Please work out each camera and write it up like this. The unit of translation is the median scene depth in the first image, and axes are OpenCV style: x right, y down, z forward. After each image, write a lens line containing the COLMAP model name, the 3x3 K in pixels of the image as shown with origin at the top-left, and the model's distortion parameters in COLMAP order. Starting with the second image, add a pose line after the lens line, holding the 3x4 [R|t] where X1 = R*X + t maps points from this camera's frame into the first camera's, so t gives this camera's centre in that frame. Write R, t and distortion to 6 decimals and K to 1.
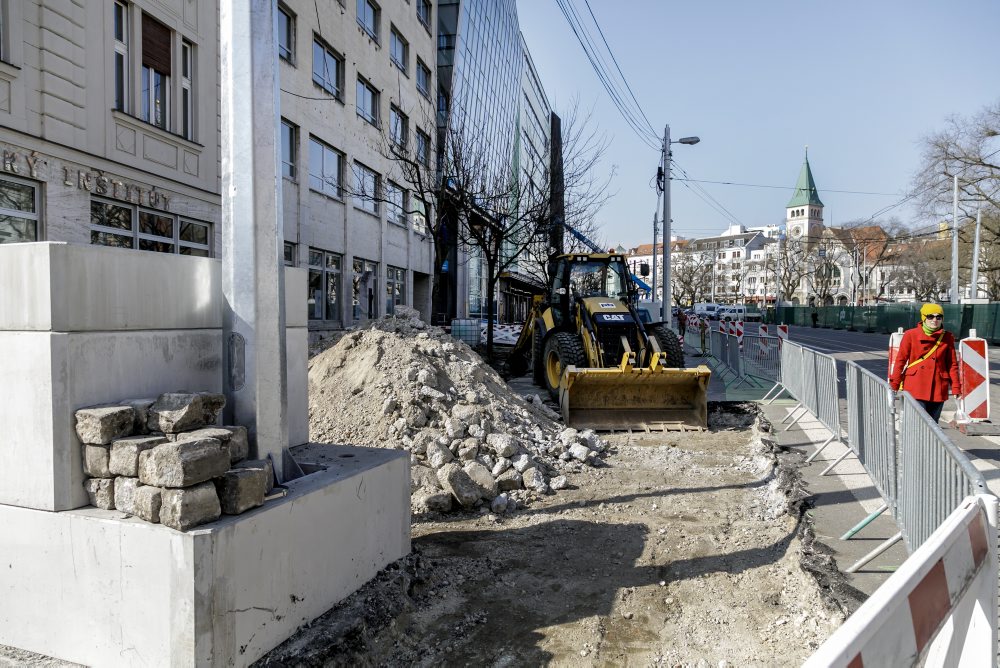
lens RADIAL K [[653.9, 0, 500.6], [0, 653.9, 333.8], [0, 0, 1]] dist [0.006871, 0.000681]
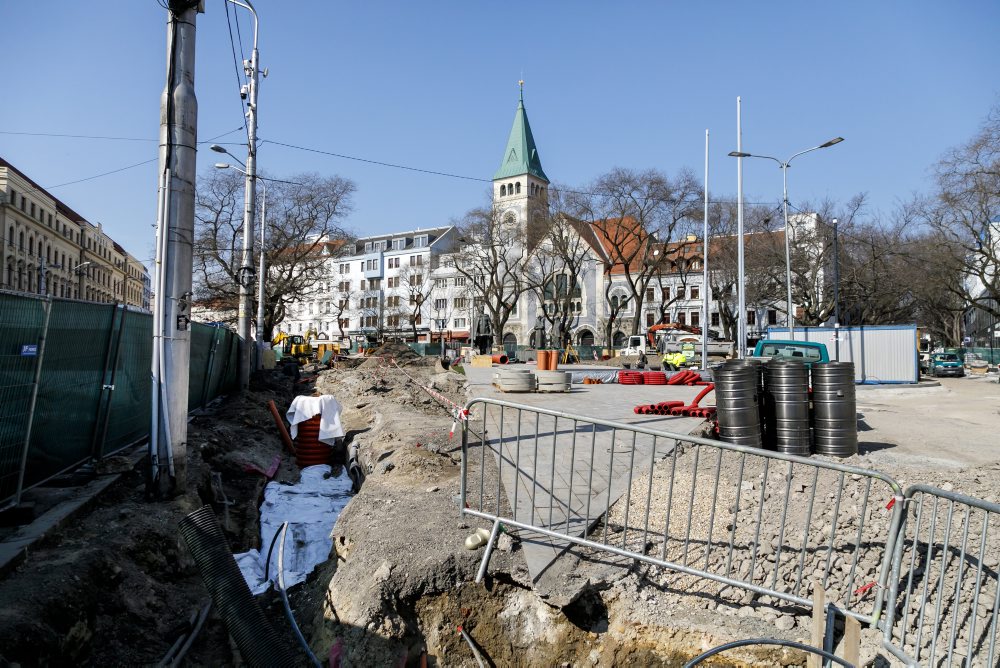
lens RADIAL K [[653.9, 0, 503.6], [0, 653.9, 333.6], [0, 0, 1]] dist [0.006871, 0.000681]
pose [[0.912130, 0.012152, 0.409721, 0.199172], [0.015871, 0.997764, -0.064927, -0.017236], [-0.409594, 0.065724, 0.909897, 0.454244]]
